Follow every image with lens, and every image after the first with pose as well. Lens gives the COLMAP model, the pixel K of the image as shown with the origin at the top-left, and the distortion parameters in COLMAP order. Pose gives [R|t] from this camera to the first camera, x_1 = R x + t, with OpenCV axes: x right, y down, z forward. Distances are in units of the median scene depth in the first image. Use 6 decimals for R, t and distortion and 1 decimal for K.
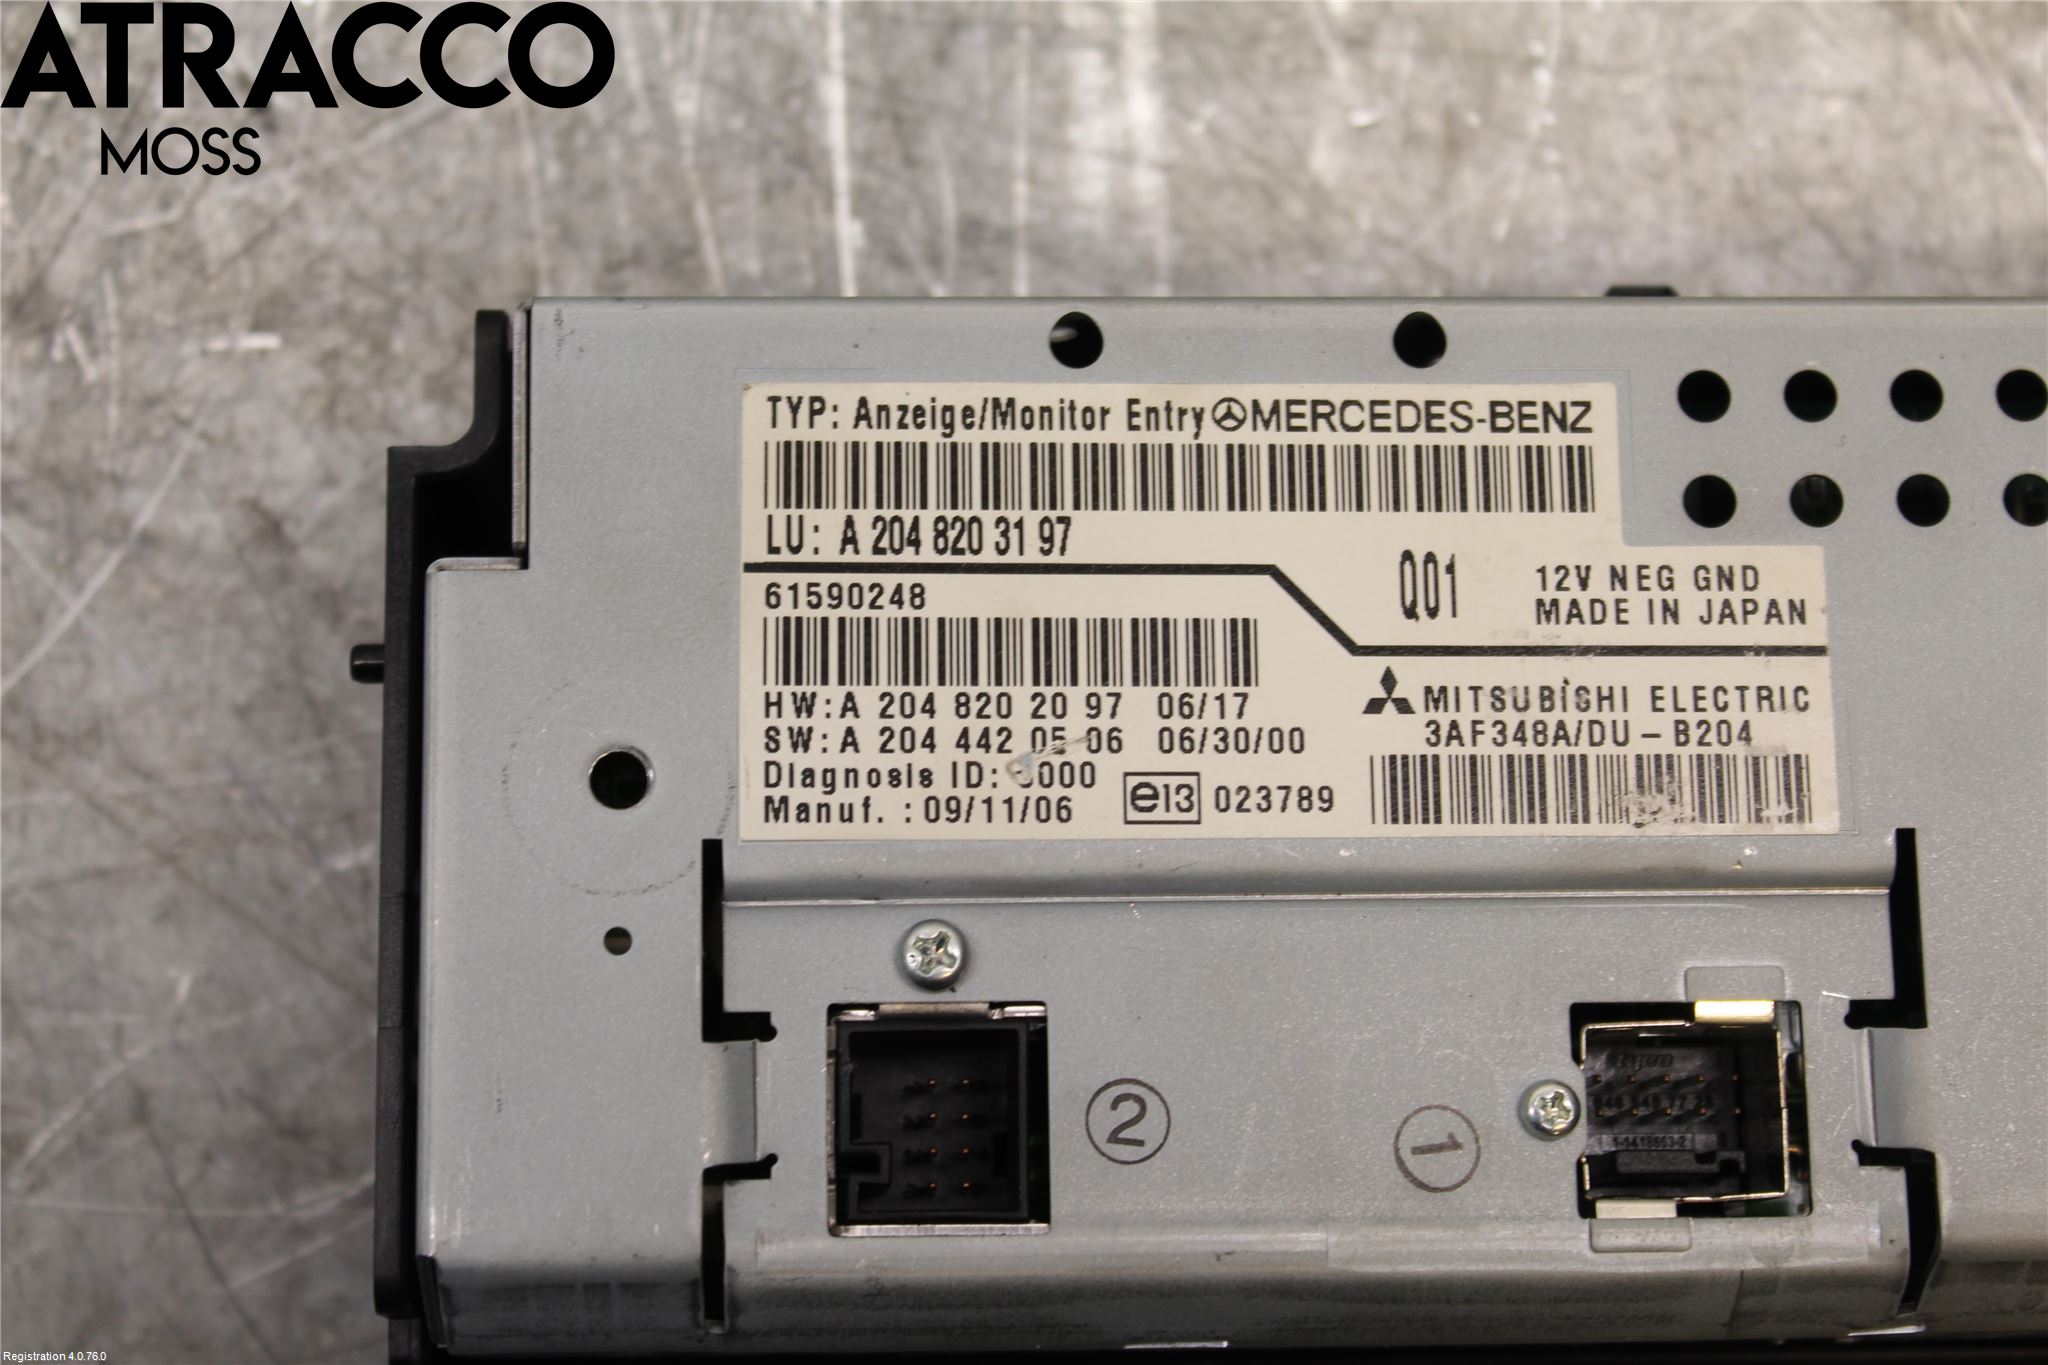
lens RADIAL K [[3948.5, 0, 1024.0], [0, 3948.5, 682.5], [0, 0, 1]] dist [0.014343, -0.069225]
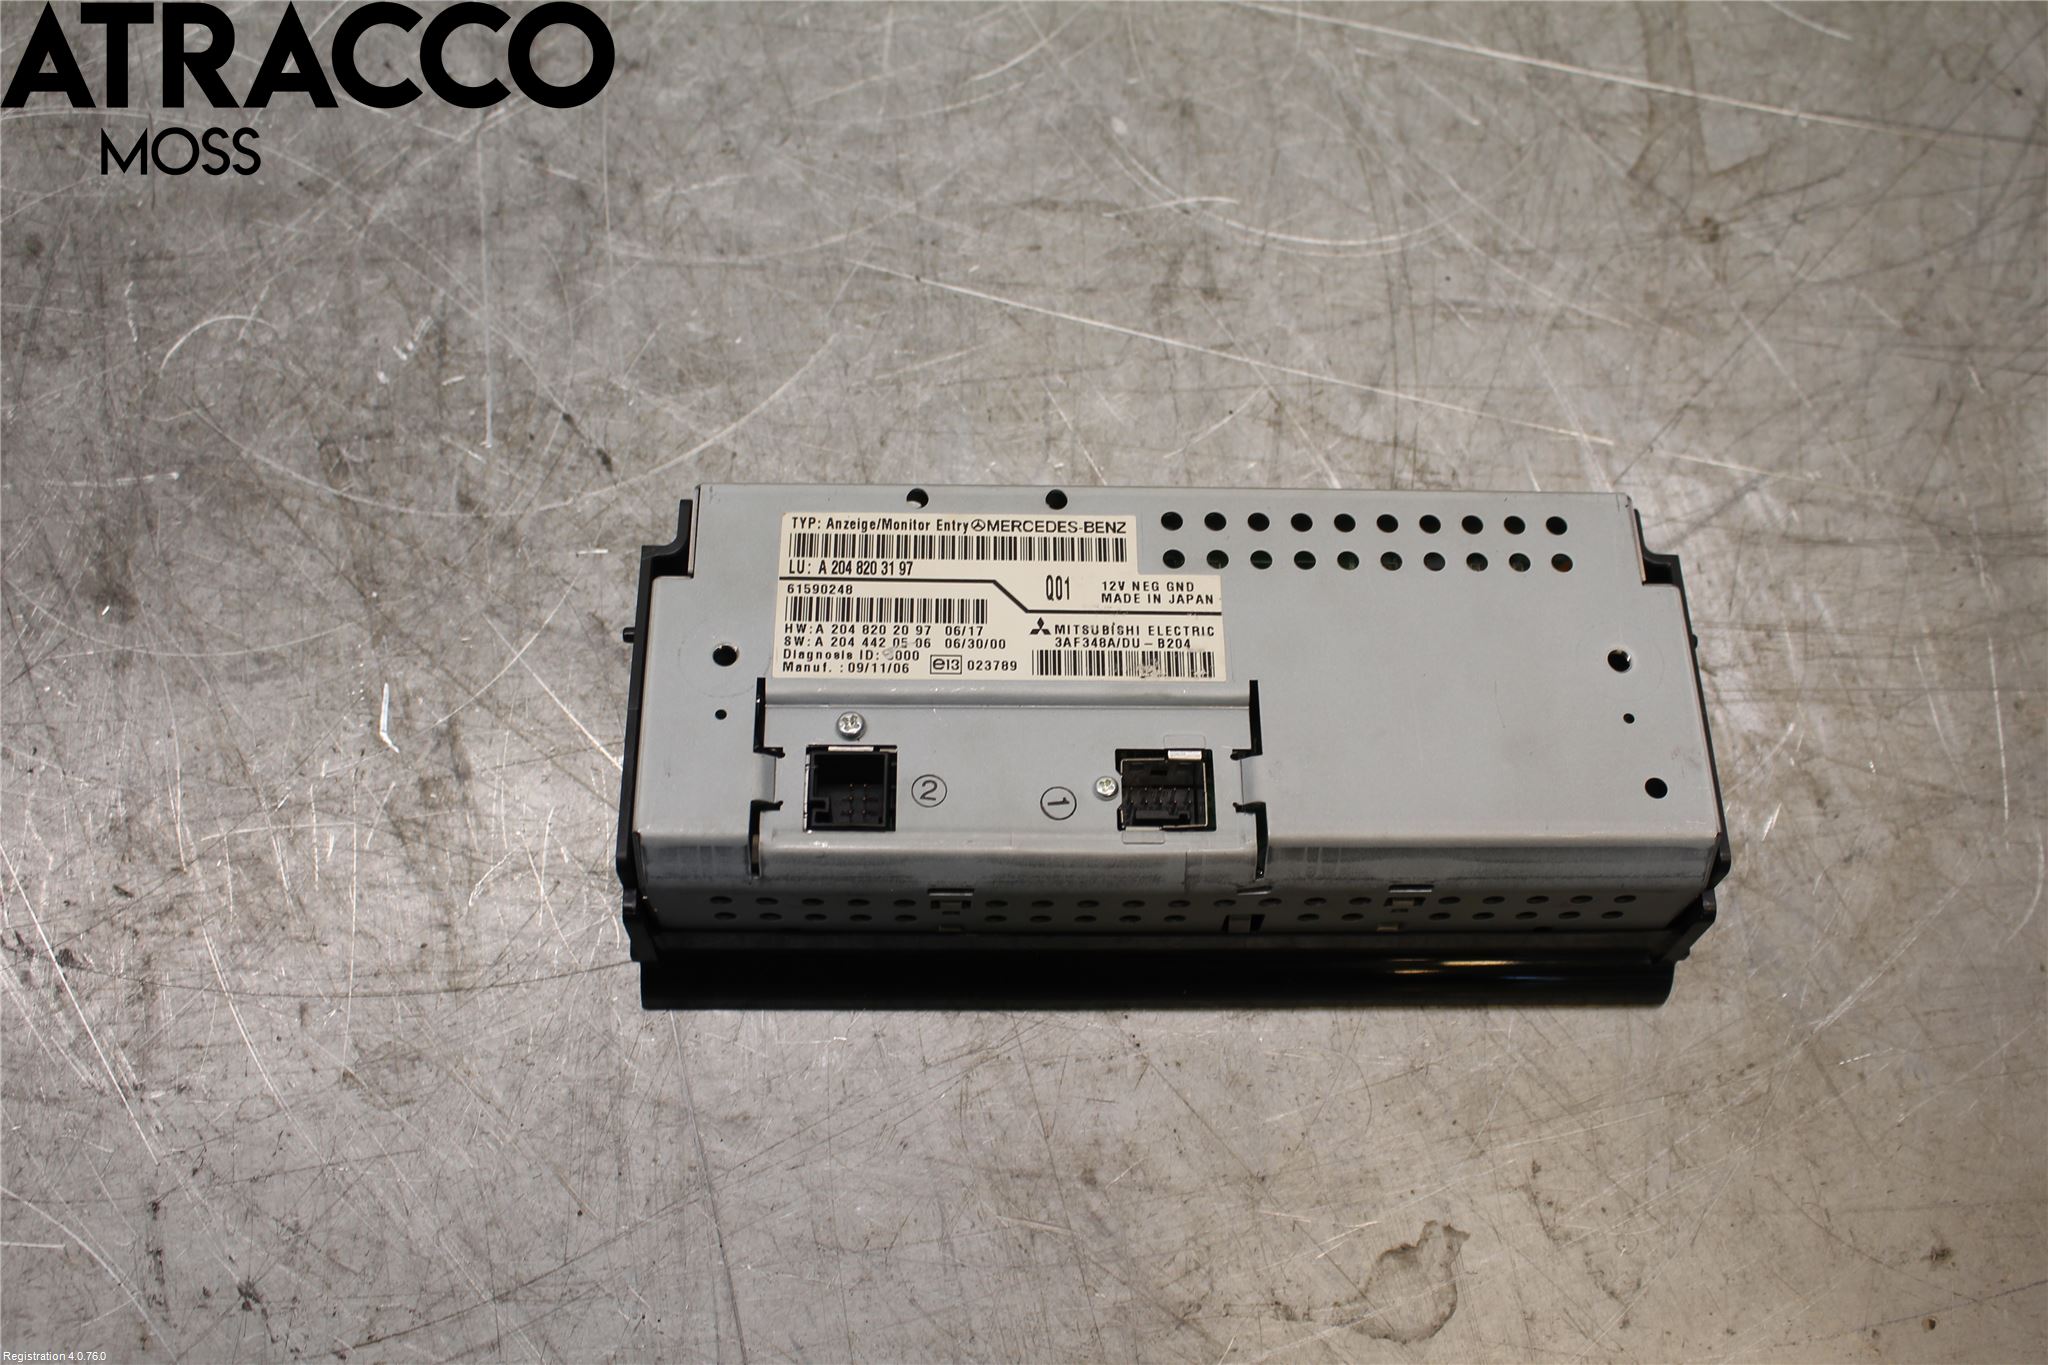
lens RADIAL K [[2166.4, 0, 1024.0], [0, 2166.4, 682.5], [0, 0, 1]] dist [-0.131143, 0.018445]
pose [[0.999551, -0.004464, -0.029645, 0.121701], [-0.003854, 0.961514, -0.274729, 0.403923], [0.029730, 0.274719, 0.961065, -0.279681]]
